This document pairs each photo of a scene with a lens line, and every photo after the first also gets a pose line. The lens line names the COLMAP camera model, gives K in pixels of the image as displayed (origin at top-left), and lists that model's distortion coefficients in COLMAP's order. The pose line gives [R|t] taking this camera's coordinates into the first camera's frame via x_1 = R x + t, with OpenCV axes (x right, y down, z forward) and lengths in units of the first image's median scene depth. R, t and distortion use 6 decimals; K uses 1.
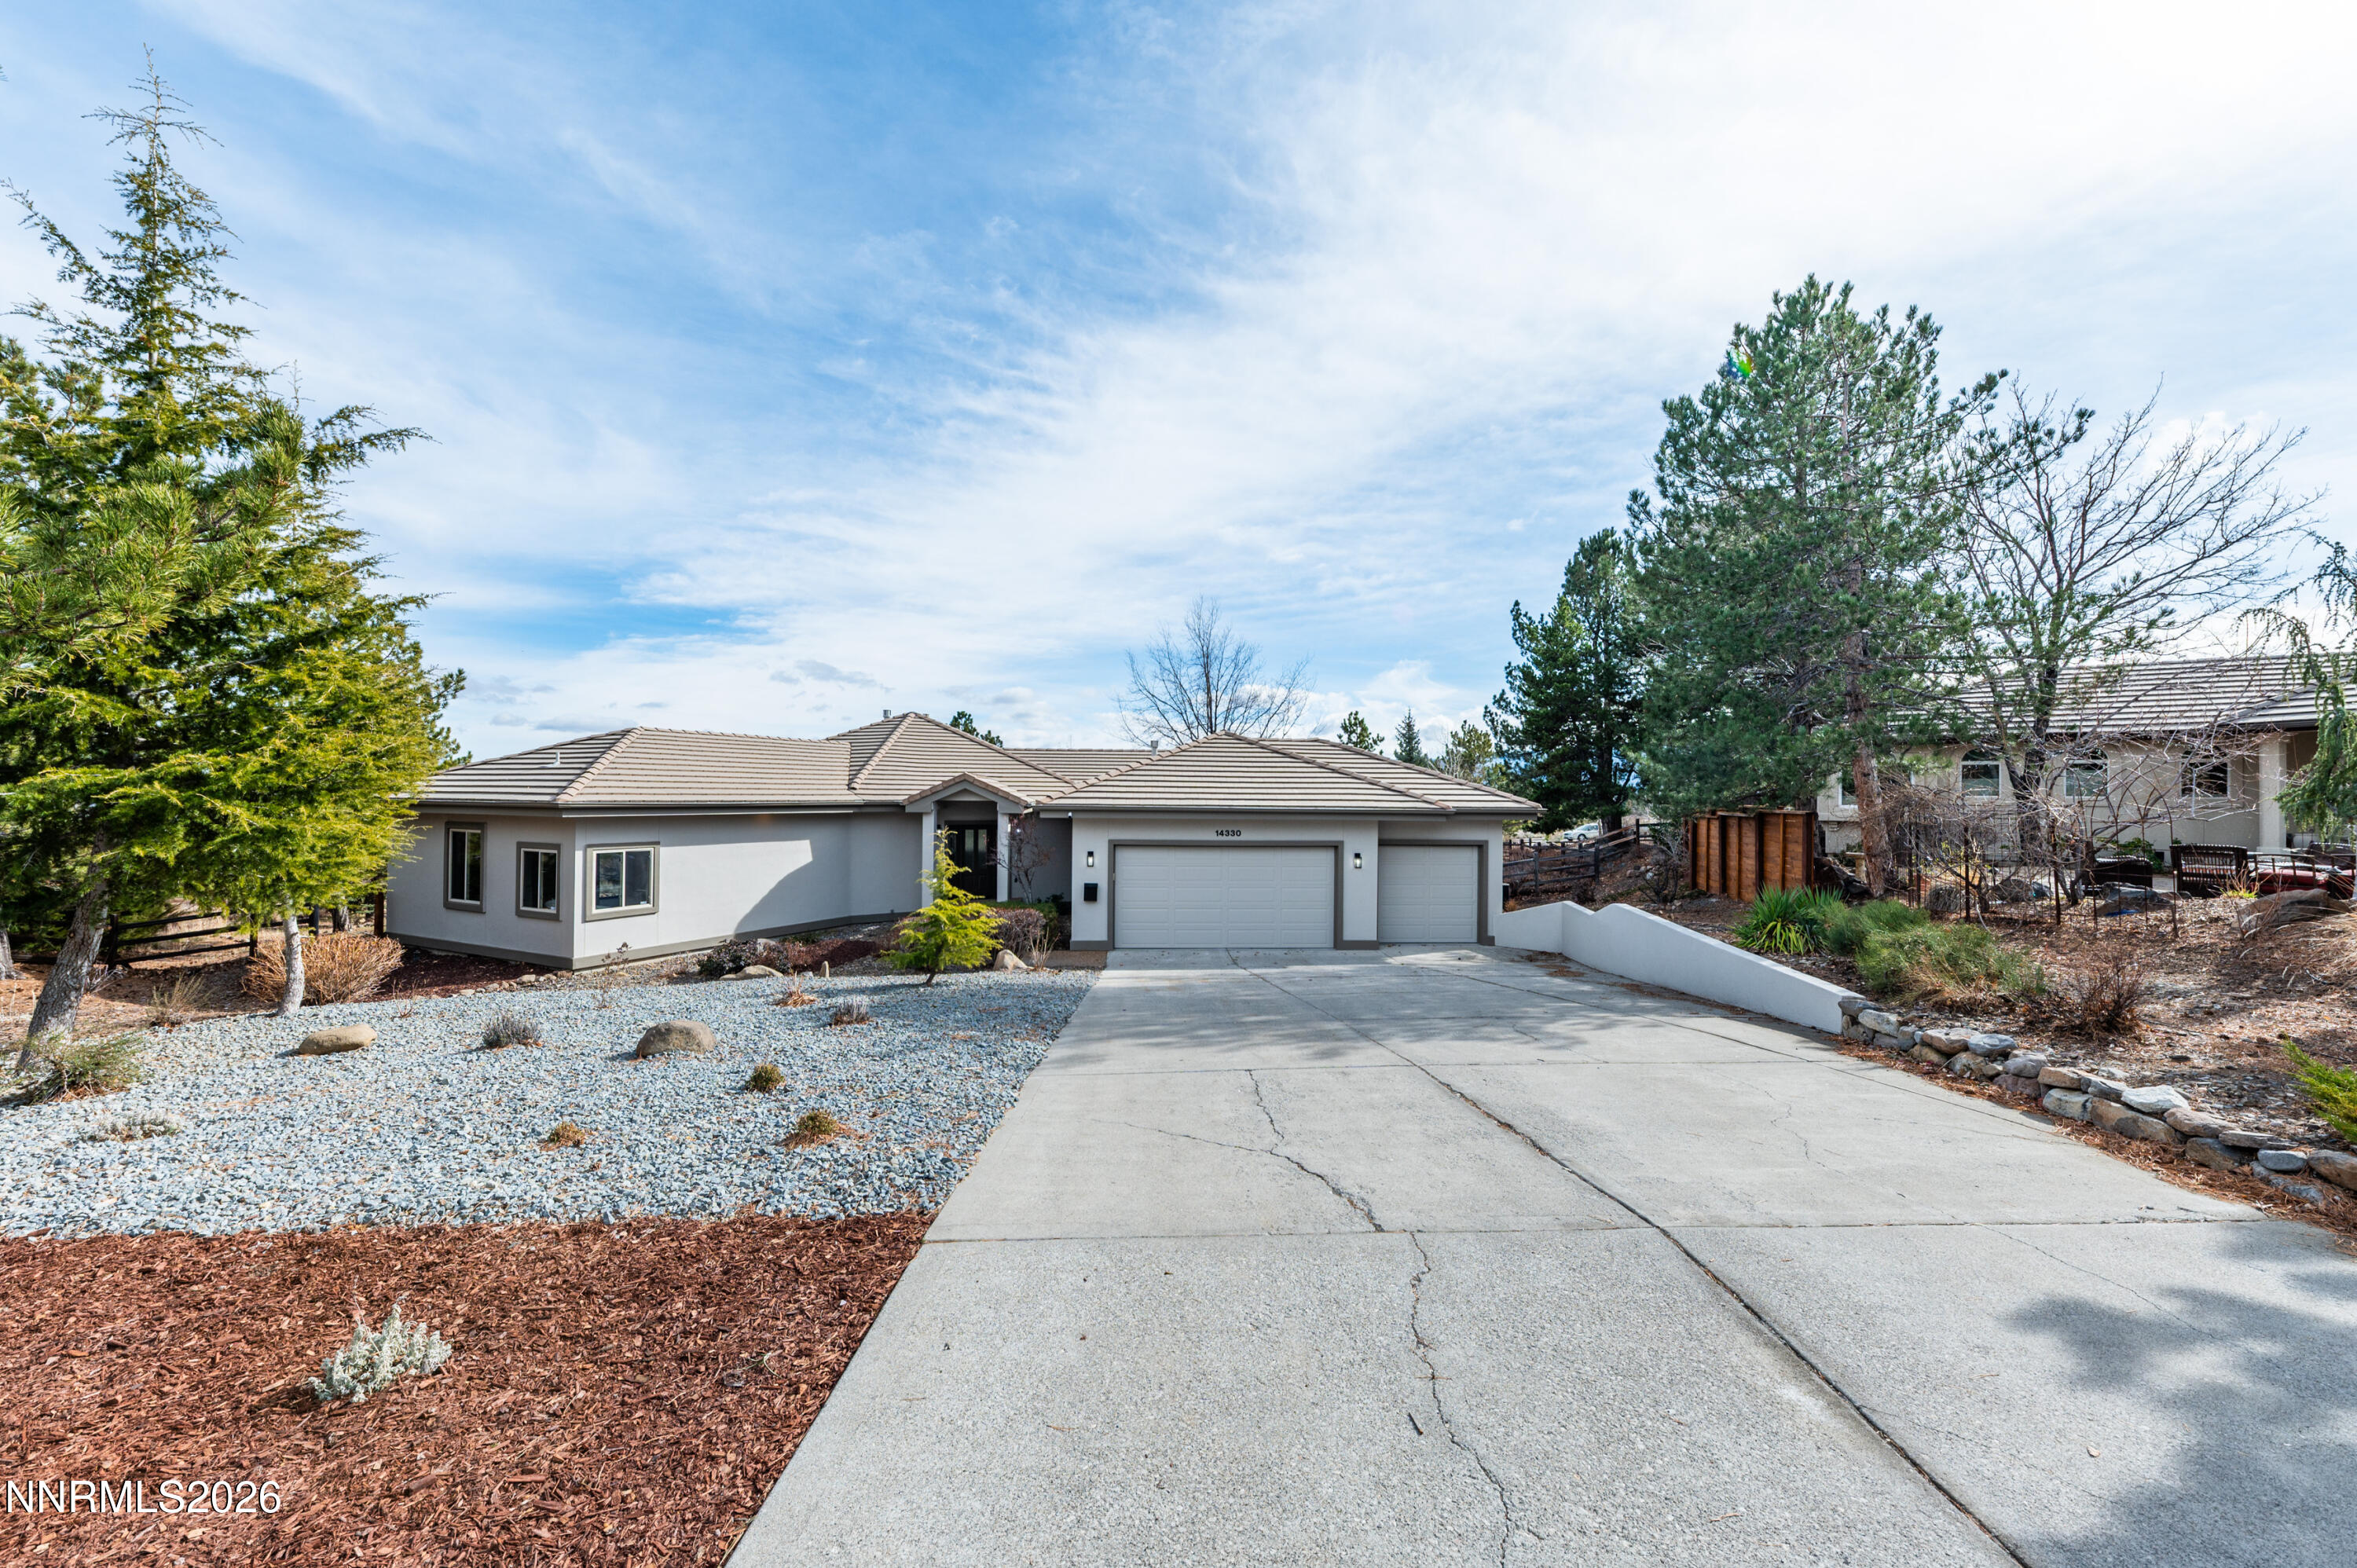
lens RADIAL K [[900.9, 0, 1180.1], [0, 900.9, 752.4], [0, 0, 1]] dist [0.000844, 0.000399]
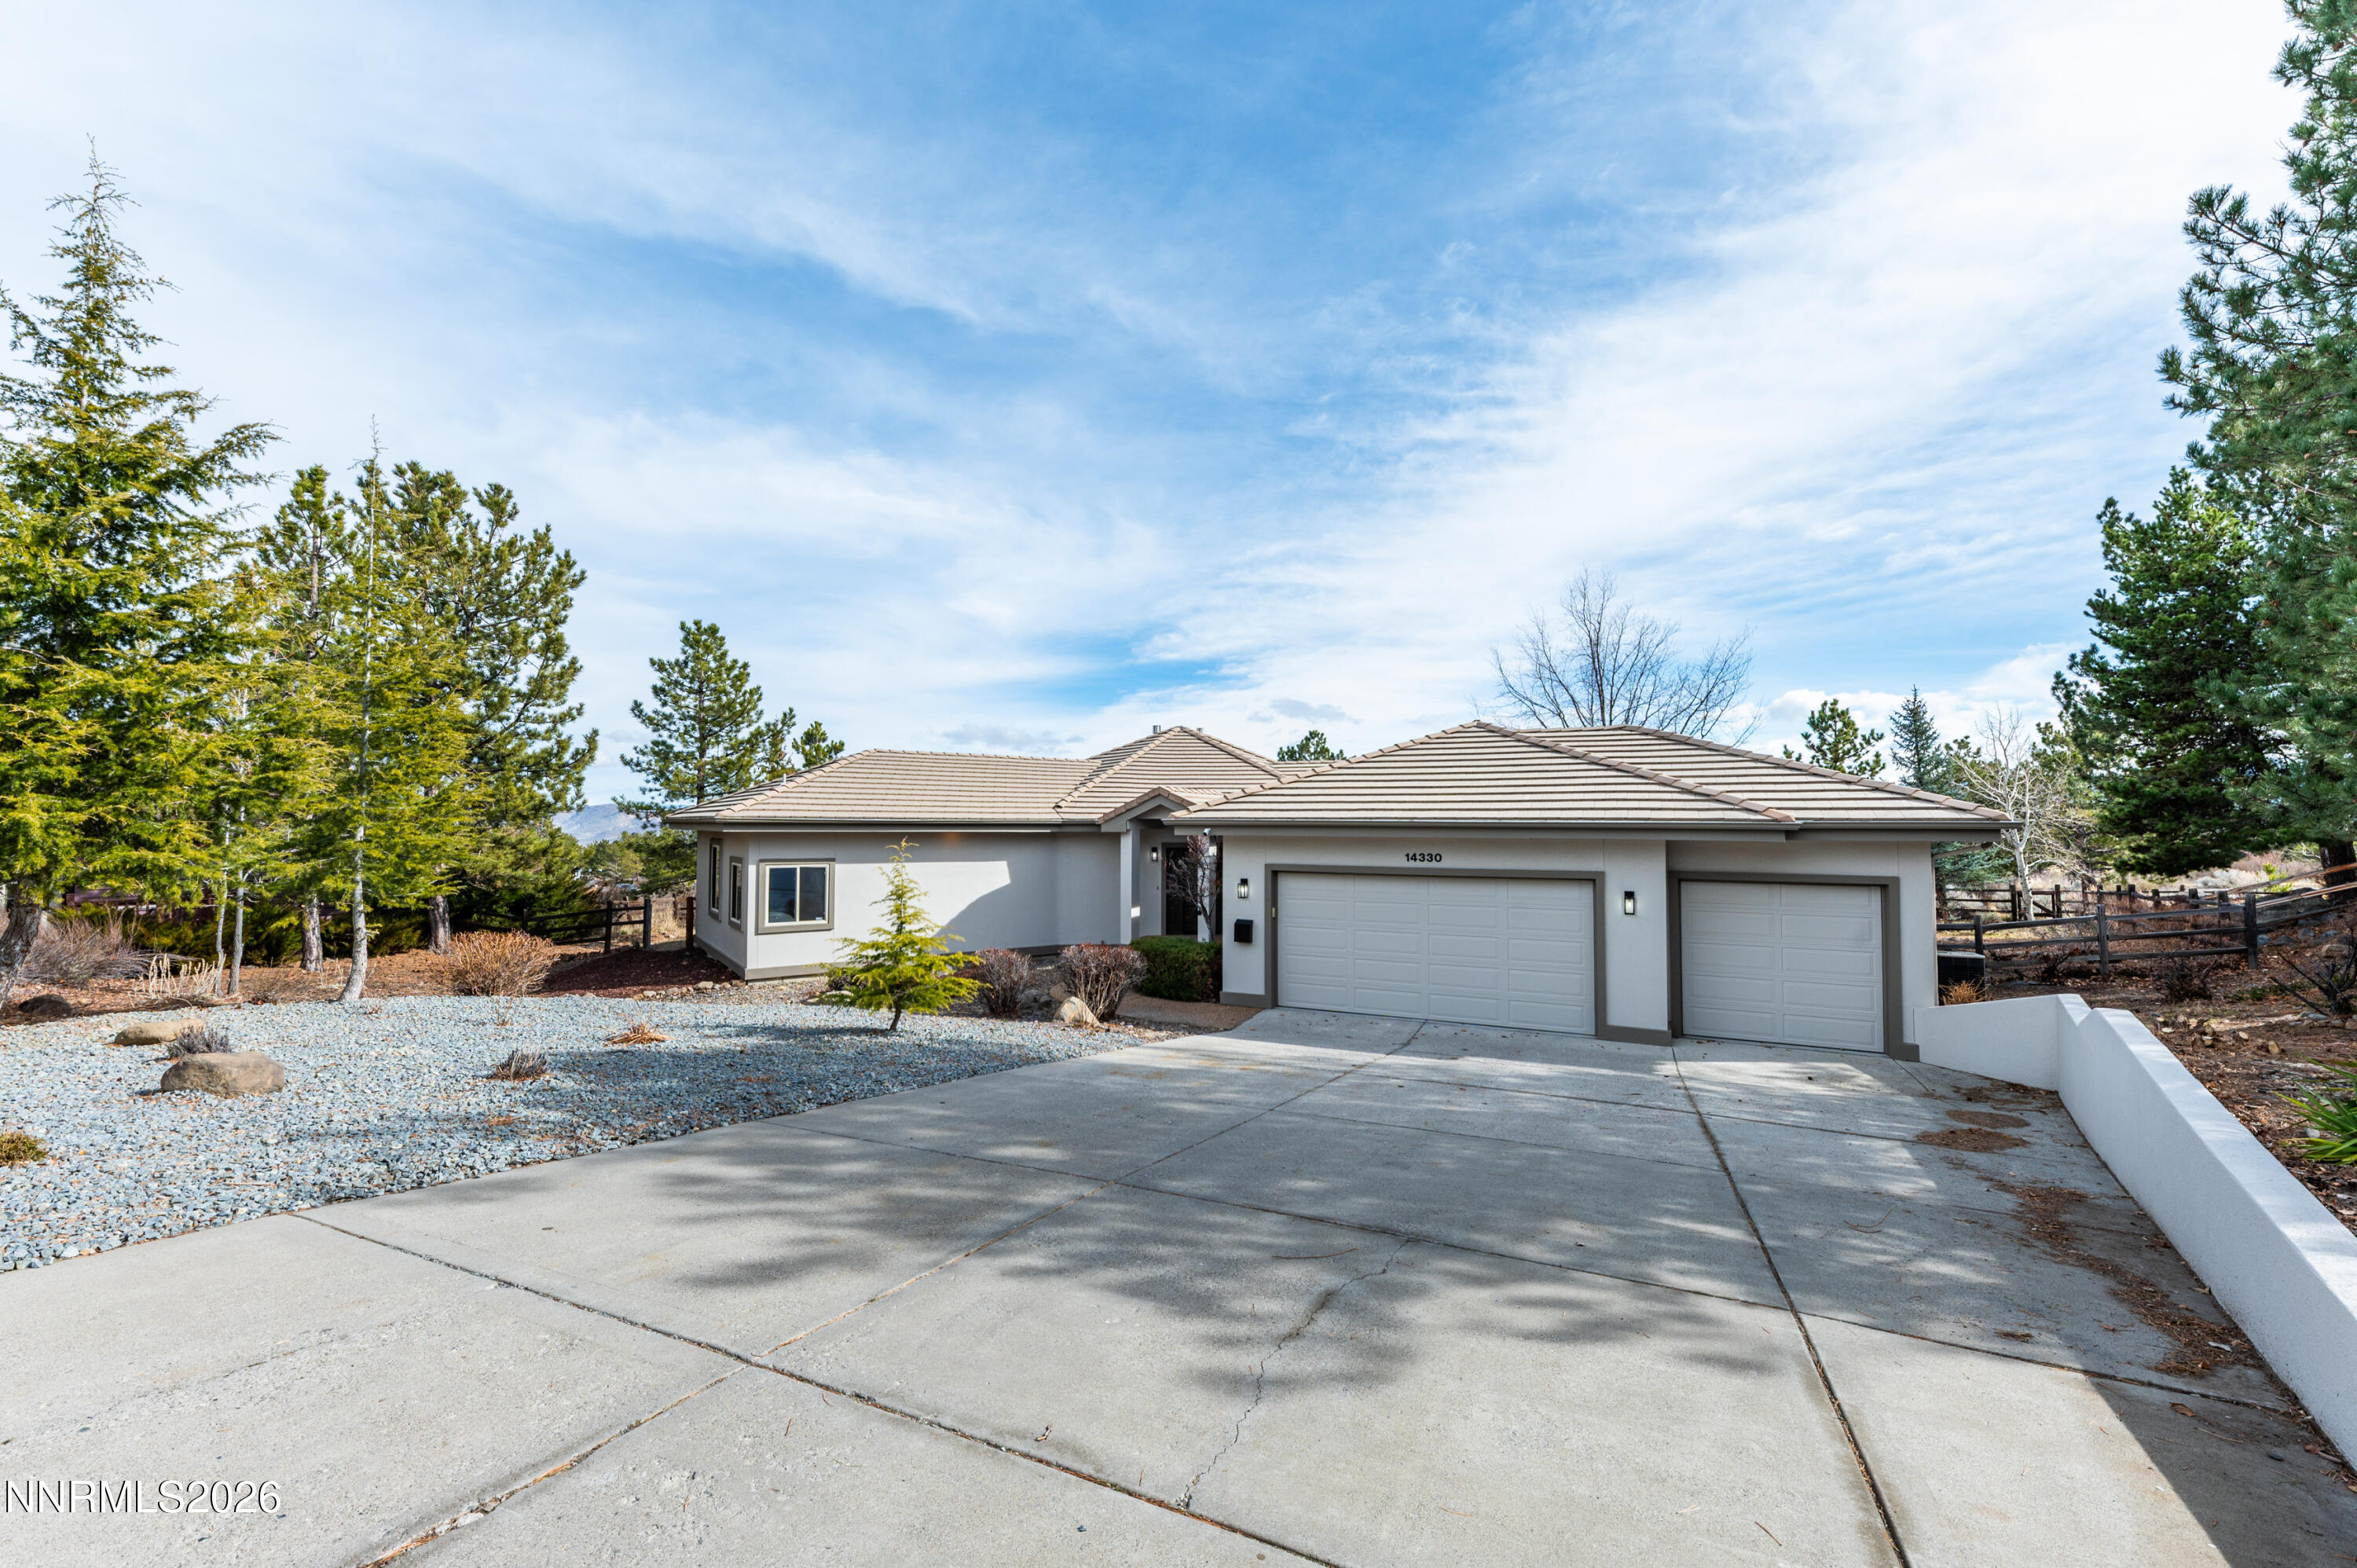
lens RADIAL K [[900.9, 0, 1180.1], [0, 900.9, 752.4], [0, 0, 1]] dist [0.000844, 0.000399]
pose [[0.870354, -0.045198, -0.490347, 0.209064], [0.028872, 0.998750, -0.040812, 0.026151], [0.491579, 0.021363, 0.870571, 0.245912]]
